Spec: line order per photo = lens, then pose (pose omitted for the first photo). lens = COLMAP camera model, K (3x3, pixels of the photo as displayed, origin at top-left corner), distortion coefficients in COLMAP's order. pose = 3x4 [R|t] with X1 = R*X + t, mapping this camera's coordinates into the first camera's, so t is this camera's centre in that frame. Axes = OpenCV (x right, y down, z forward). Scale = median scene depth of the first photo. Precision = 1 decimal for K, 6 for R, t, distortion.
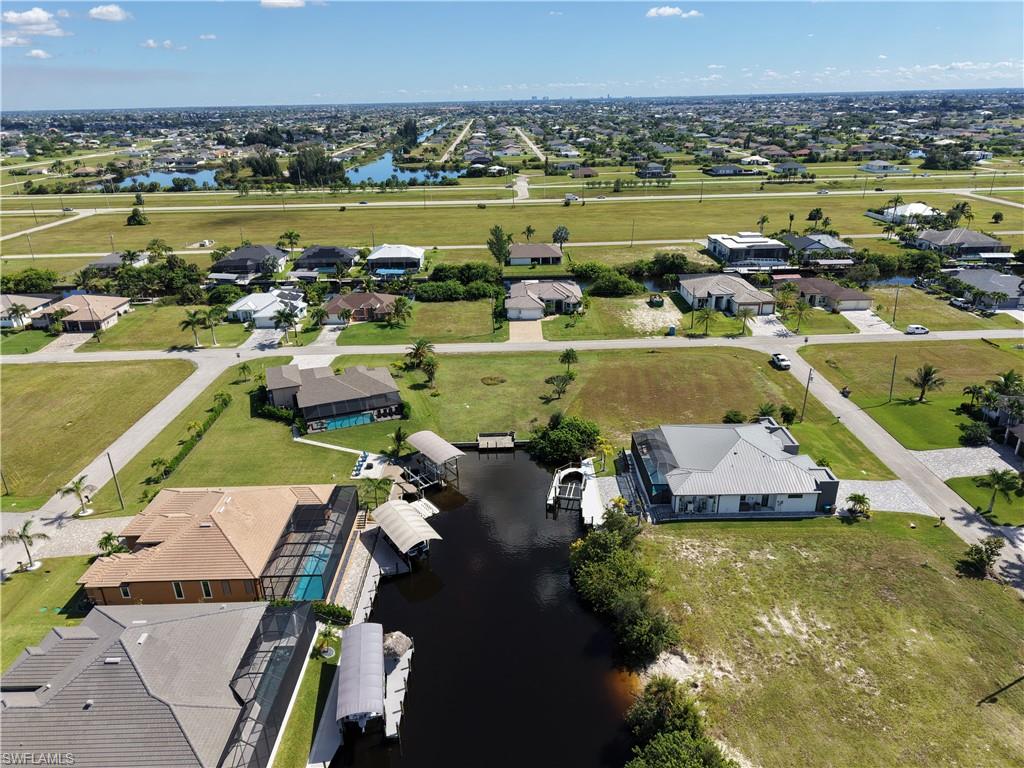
lens RADIAL K [[683.5, 0, 511.5], [0, 683.5, 385.8], [0, 0, 1]] dist [0.016257, -0.009632]
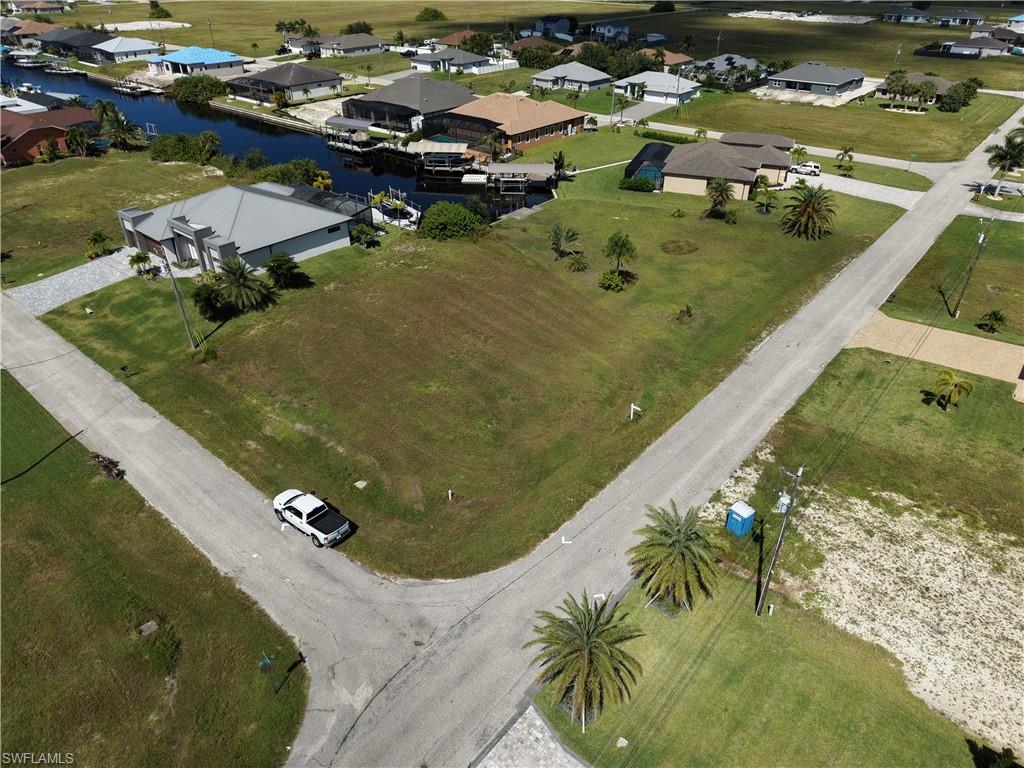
lens RADIAL K [[680.9, 0, 511.3], [0, 680.9, 390.1], [0, 0, 1]] dist [0.023112, -0.016781]
pose [[-0.652585, 0.428930, -0.624621, 0.564094], [-0.280270, 0.629239, 0.724919, -0.363686], [0.703975, 0.648134, -0.290416, 1.250821]]
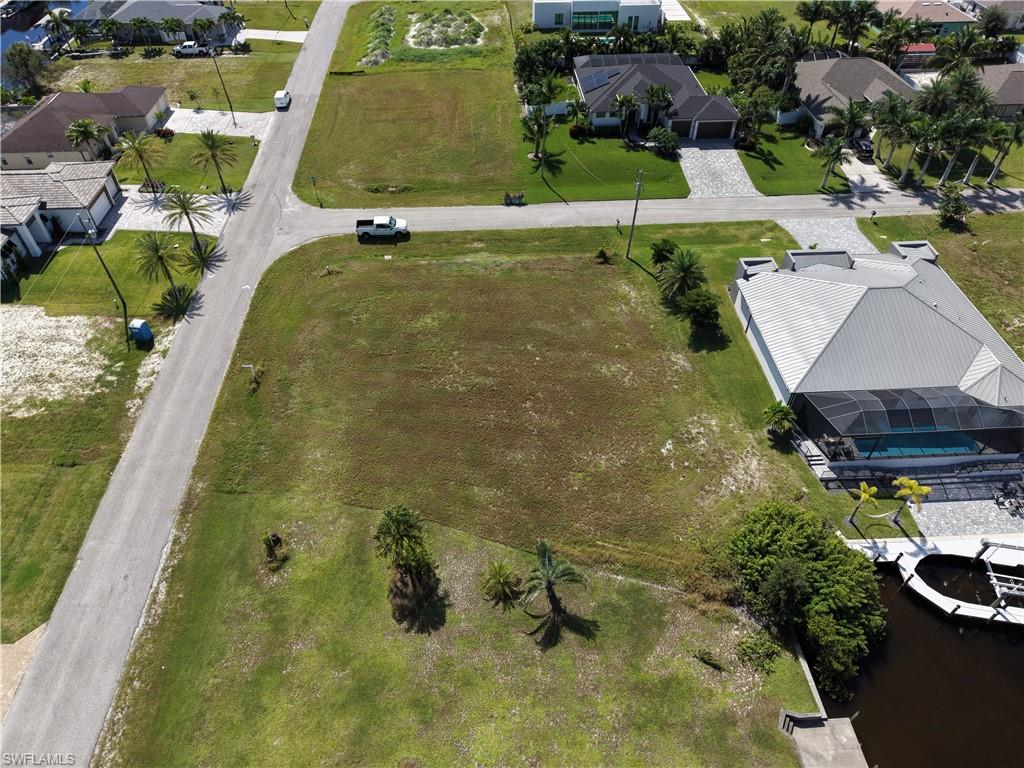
lens RADIAL K [[683.5, 0, 511.5], [0, 683.5, 385.8], [0, 0, 1]] dist [0.016257, -0.009632]
pose [[-0.050392, -0.685886, 0.725963, -0.119107], [0.388265, 0.656255, 0.646977, -0.303739], [-0.920169, 0.314468, 0.233236, 0.908575]]
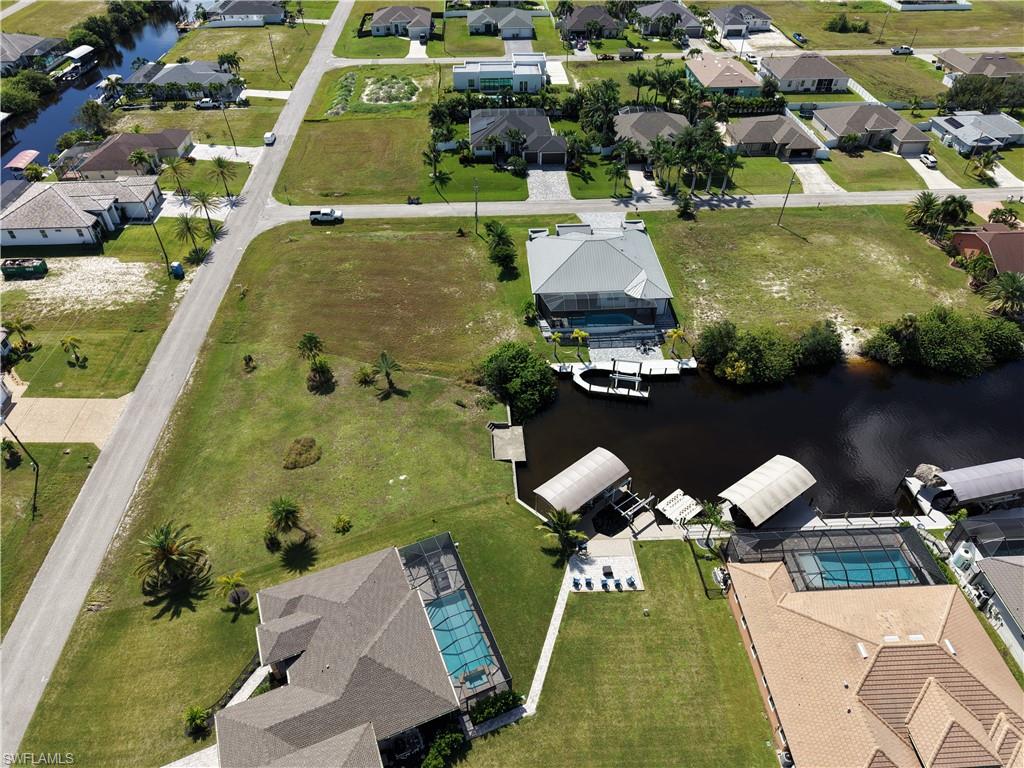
lens RADIAL K [[683.5, 0, 511.5], [0, 683.5, 385.8], [0, 0, 1]] dist [0.016257, -0.009632]
pose [[-0.048626, -0.644313, 0.763215, -0.494544], [0.387150, 0.692225, 0.609048, -0.371997], [-0.920734, 0.325094, 0.215786, 0.734458]]
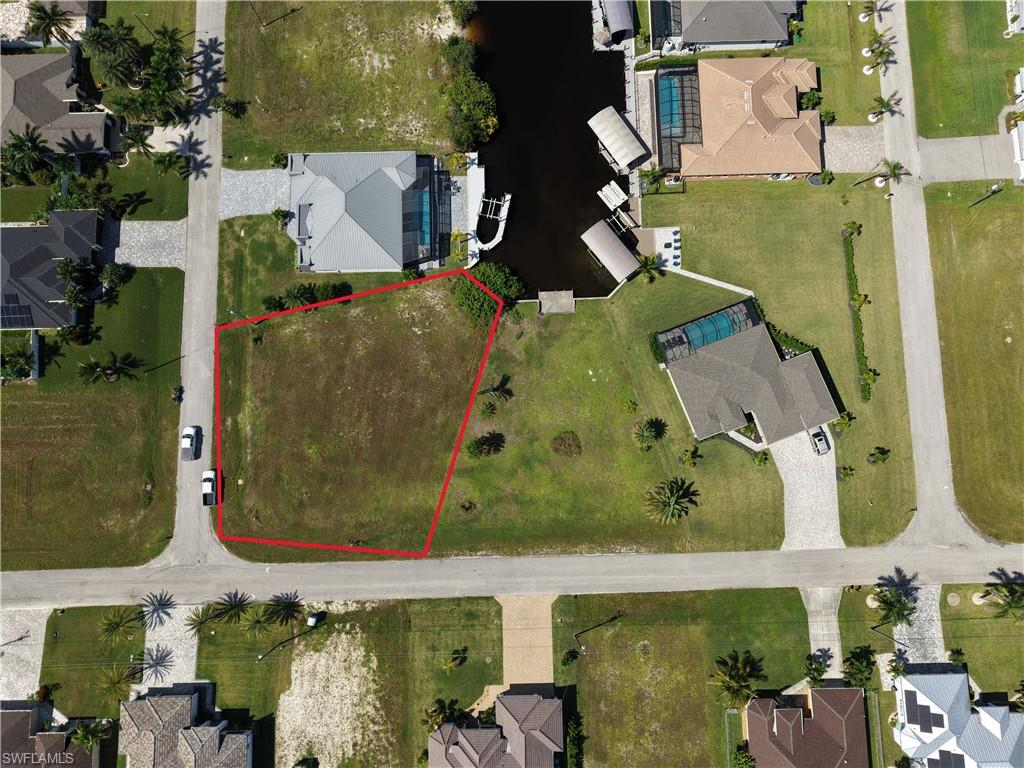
lens RADIAL K [[683.5, 0, 511.5], [0, 683.5, 385.8], [0, 0, 1]] dist [0.016257, -0.009632]
pose [[-0.999372, 0.018848, 0.030019, 0.015583], [0.023775, -0.271705, 0.962087, -0.858340], [0.026290, 0.962196, 0.271086, 0.756215]]
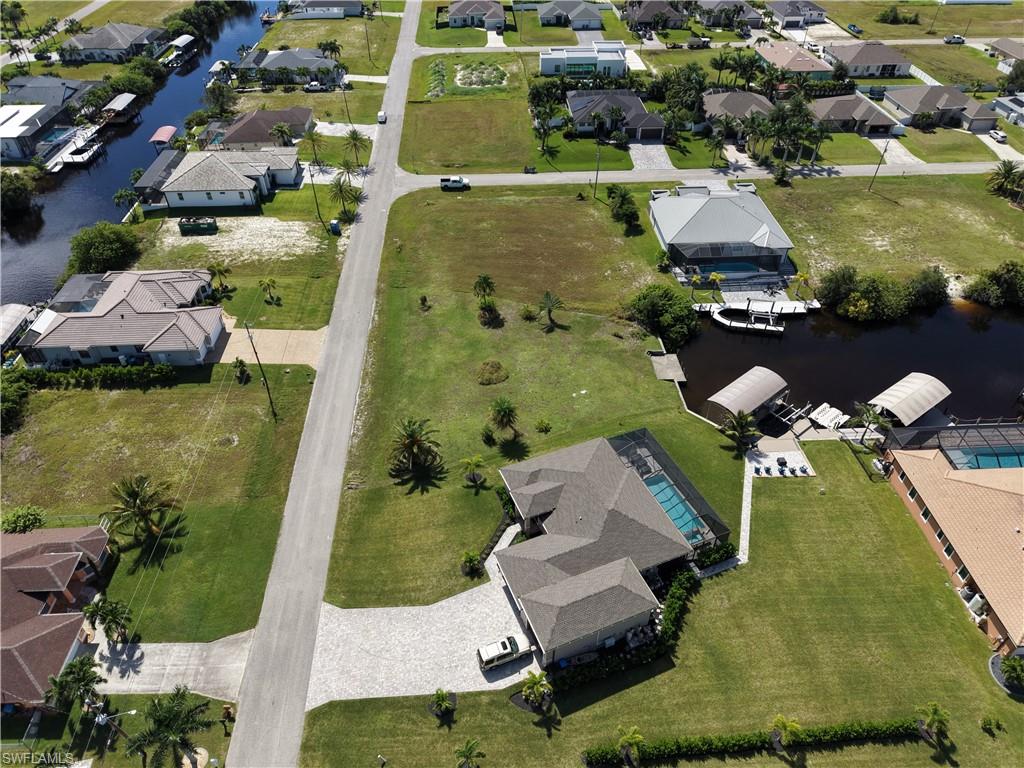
lens RADIAL K [[683.5, 0, 511.5], [0, 683.5, 385.8], [0, 0, 1]] dist [0.016257, -0.009632]
pose [[-0.045175, -0.641169, 0.766069, -0.610654], [0.387196, 0.695670, 0.605081, -0.441356], [-0.920890, 0.323953, 0.216831, 0.902256]]
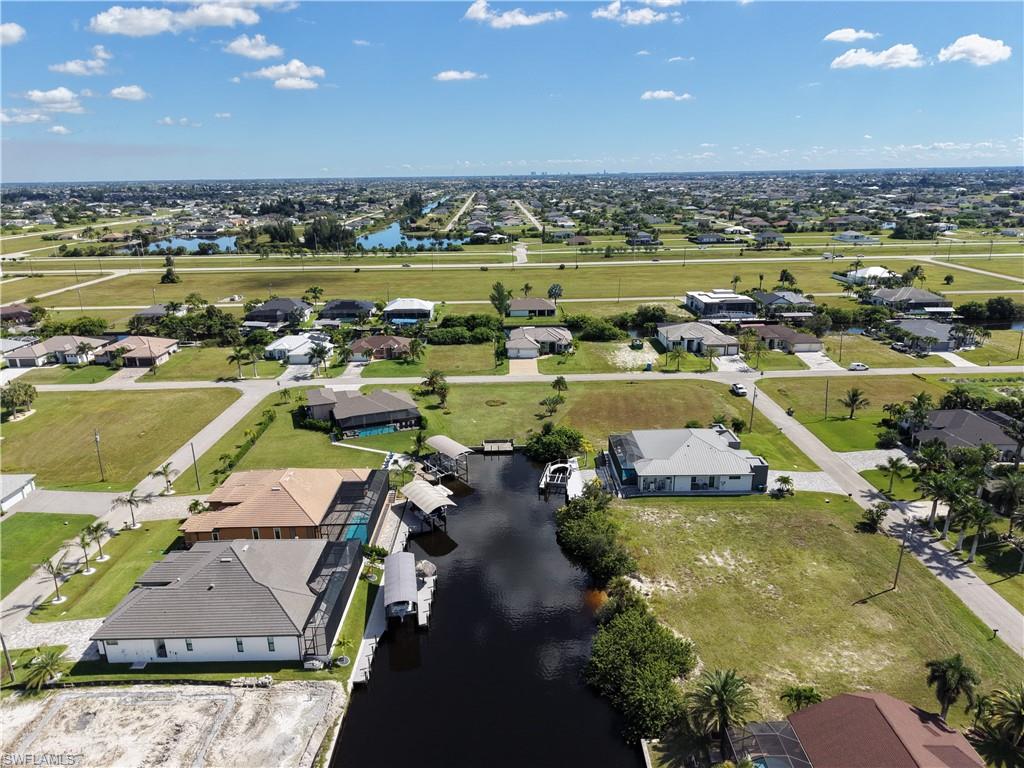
lens RADIAL K [[680.9, 0, 511.3], [0, 680.9, 390.1], [0, 0, 1]] dist [0.023112, -0.016781]
pose [[0.999985, 0.005251, 0.001454, -0.001566], [-0.005100, 0.995954, -0.089719, 0.081408], [-0.001919, 0.089710, 0.995966, -0.192510]]
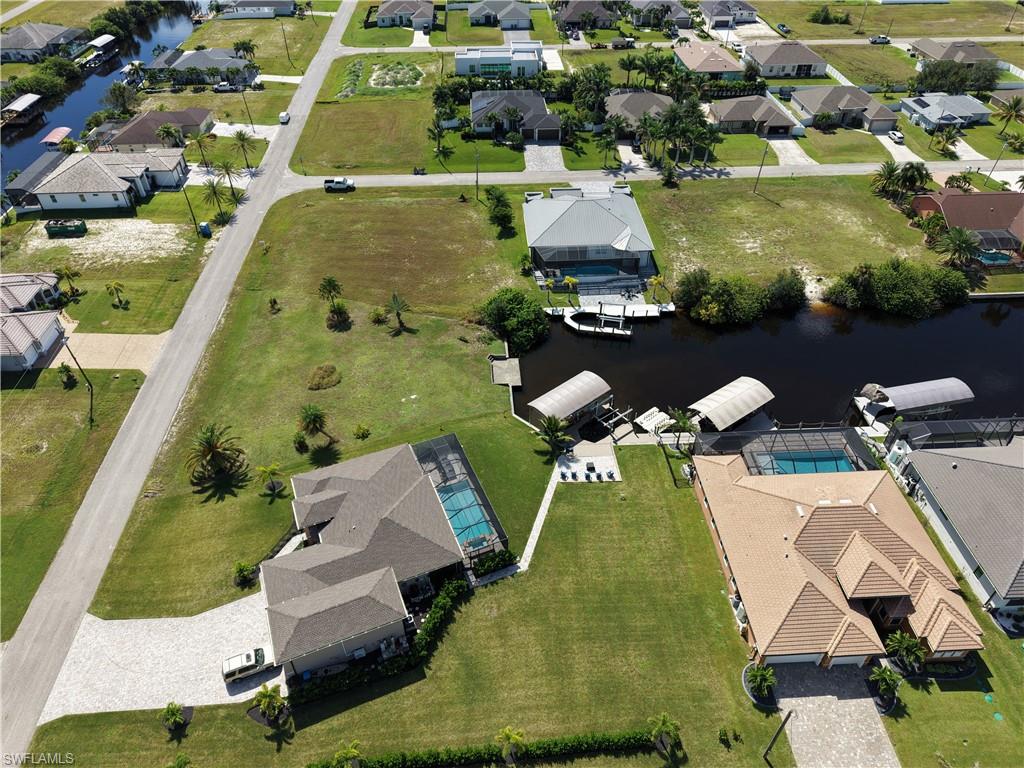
lens RADIAL K [[683.5, 0, 511.5], [0, 683.5, 385.8], [0, 0, 1]] dist [0.016257, -0.009632]
pose [[-0.048889, -0.642049, 0.765103, -0.609846], [0.386939, 0.694026, 0.607129, -0.372116], [-0.920808, 0.325730, 0.214504, 0.737430]]
